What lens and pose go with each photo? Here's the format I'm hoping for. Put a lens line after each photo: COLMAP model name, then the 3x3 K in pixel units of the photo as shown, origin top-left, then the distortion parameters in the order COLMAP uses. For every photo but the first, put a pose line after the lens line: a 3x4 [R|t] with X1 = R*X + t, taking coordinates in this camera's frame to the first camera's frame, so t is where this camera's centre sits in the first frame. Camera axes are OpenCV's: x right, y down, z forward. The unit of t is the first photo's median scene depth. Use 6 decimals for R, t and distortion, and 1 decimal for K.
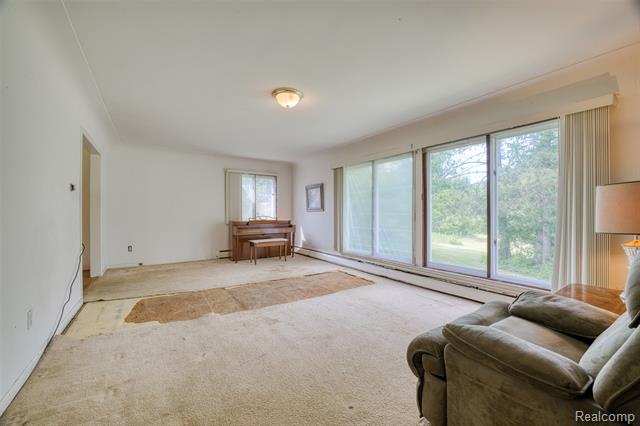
lens RADIAL K [[260.2, 0, 319.7], [0, 260.2, 214.2], [0, 0, 1]] dist [-0.020544, 0.000285]
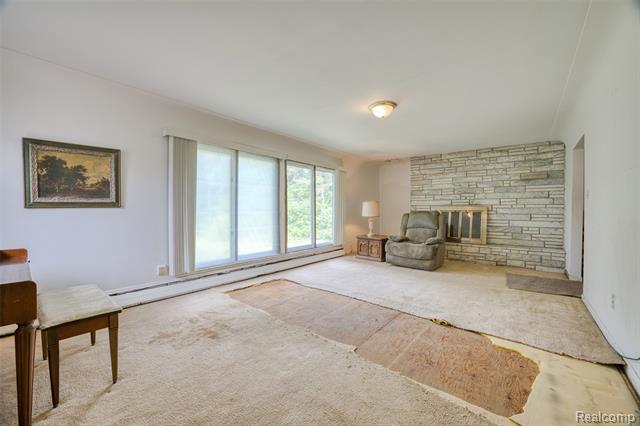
lens RADIAL K [[260.2, 0, 318.8], [0, 260.2, 212.9], [0, 0, 1]] dist [-0.020544, 0.000285]
pose [[-0.304312, -0.007478, 0.952543, -0.906465], [0.003623, 0.999953, 0.009008, -0.006523], [-0.952566, 0.006192, -0.304270, 1.303045]]
